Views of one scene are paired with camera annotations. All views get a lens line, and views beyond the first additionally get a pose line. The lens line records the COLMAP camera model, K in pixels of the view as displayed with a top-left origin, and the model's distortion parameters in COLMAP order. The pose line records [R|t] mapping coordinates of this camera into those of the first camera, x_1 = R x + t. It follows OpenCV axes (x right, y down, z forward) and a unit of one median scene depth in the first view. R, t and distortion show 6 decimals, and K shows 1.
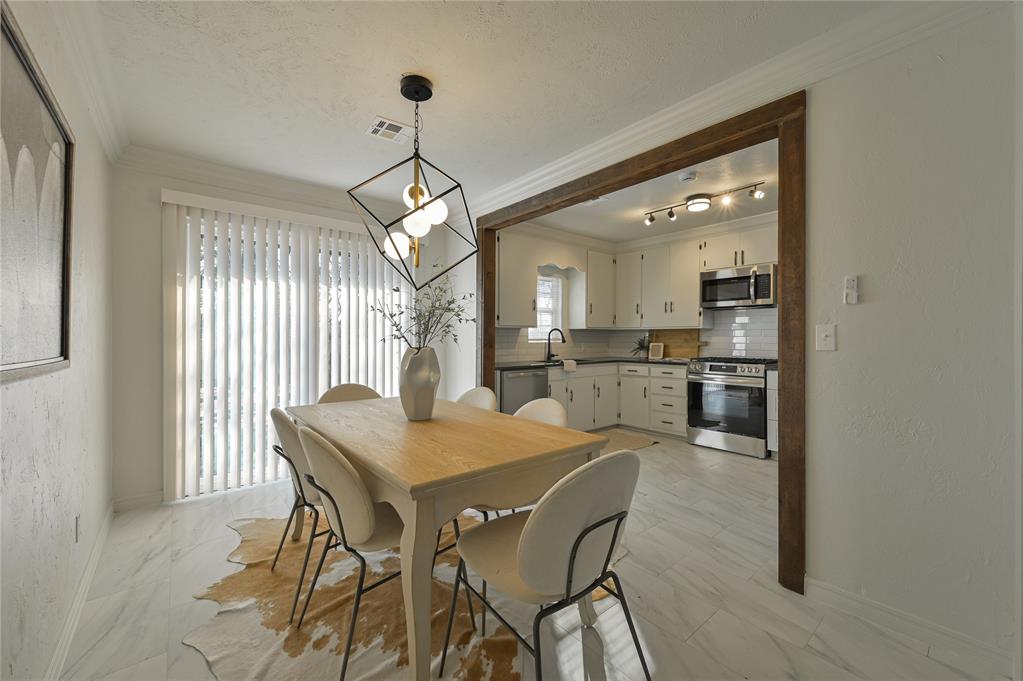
lens RADIAL K [[406.5, 0, 515.2], [0, 406.5, 339.3], [0, 0, 1]] dist [0.002362, 0.000265]
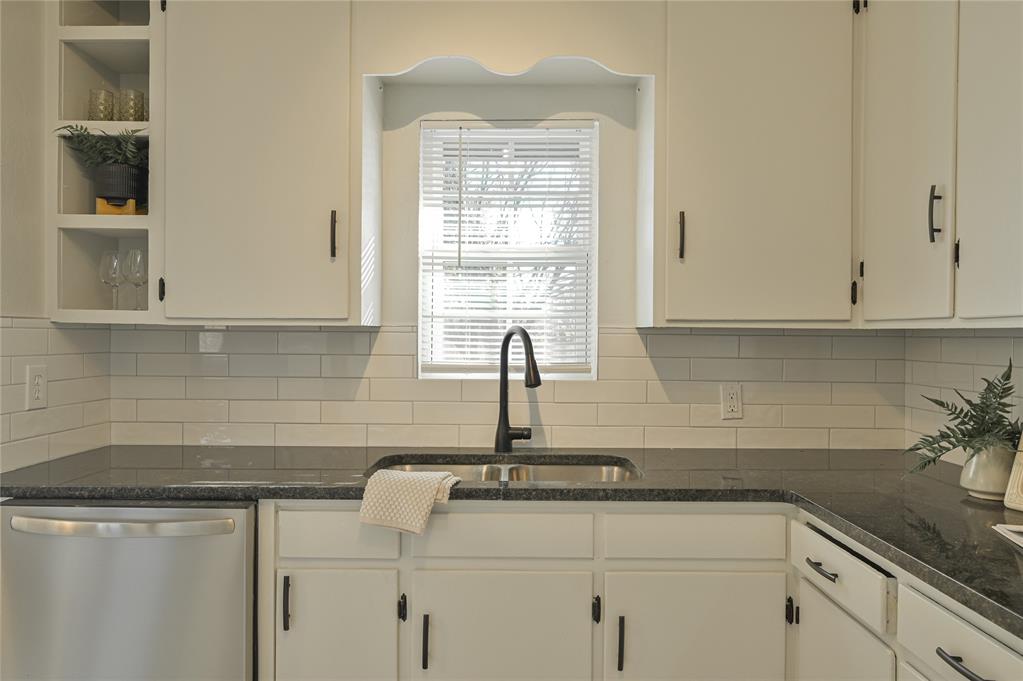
lens RADIAL K [[692.6, 0, 515.0], [0, 692.6, 340.7], [0, 0, 1]] dist [-0.001501, -0.003986]
pose [[0.764440, 0.010228, -0.644613, 0.412499], [-0.009277, 0.999945, 0.004865, -0.022018], [0.644628, 0.002261, 0.764493, 0.753962]]
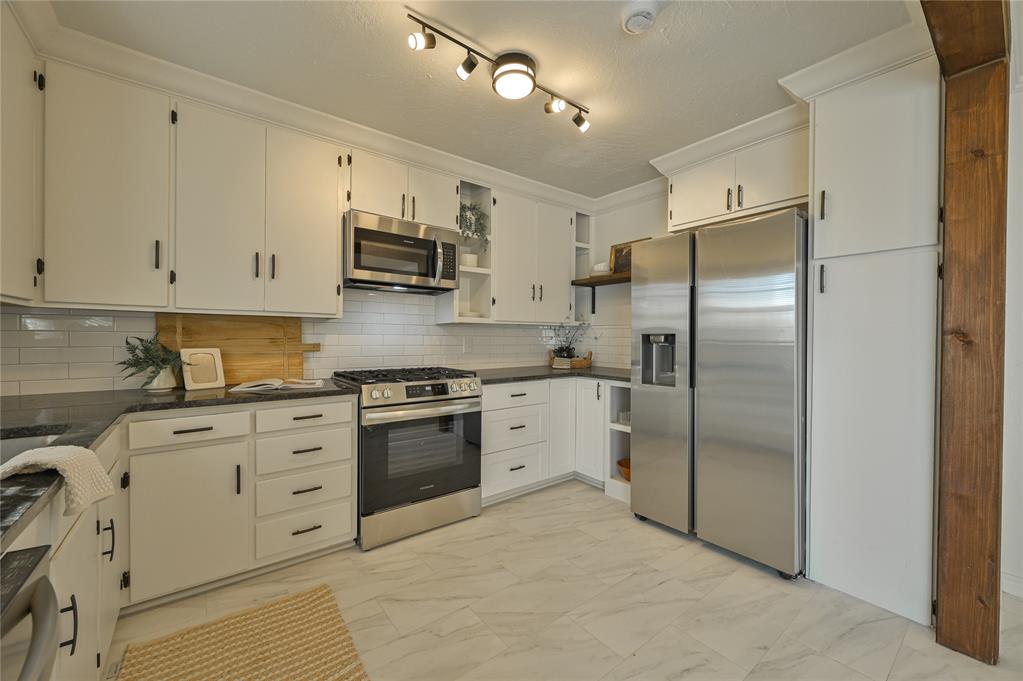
lens RADIAL K [[406.5, 0, 514.7], [0, 406.5, 340.3], [0, 0, 1]] dist [0.002362, 0.000265]
pose [[0.025168, -0.006898, 0.999659, -0.057914], [-0.004144, 0.999967, 0.007004, -0.003392], [-0.999675, -0.004319, 0.025138, 0.782893]]
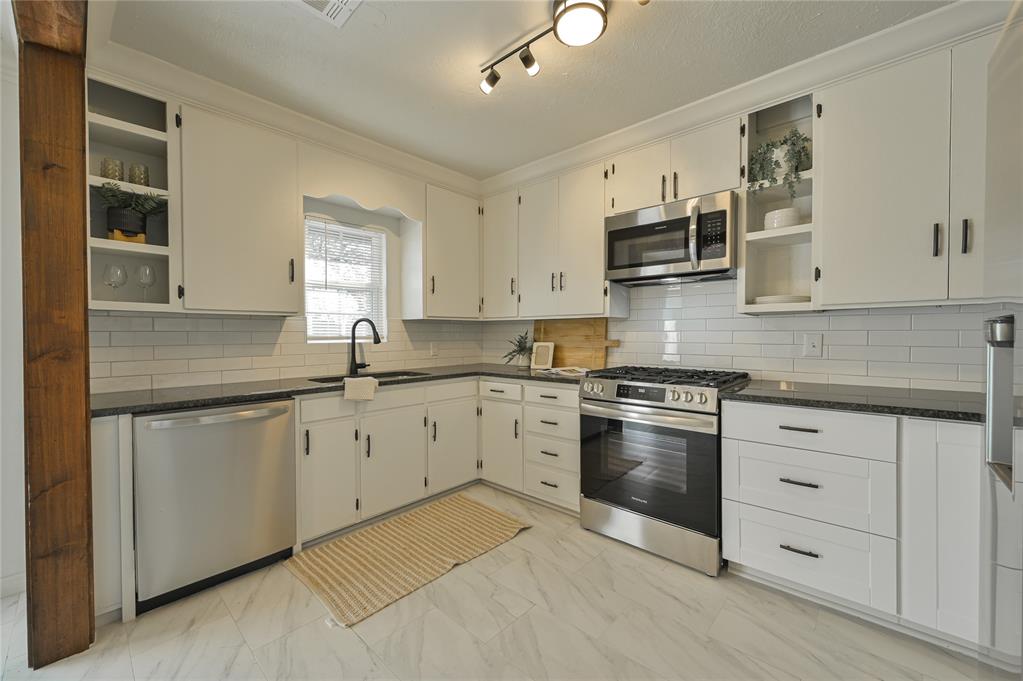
lens RADIAL K [[406.5, 0, 514.7], [0, 406.5, 340.1], [0, 0, 1]] dist [0.002362, 0.000265]
pose [[0.990682, -0.006093, 0.136056, 0.256196], [0.004429, 0.999912, 0.012529, -0.002255], [-0.136120, -0.011809, 0.990622, 0.461670]]
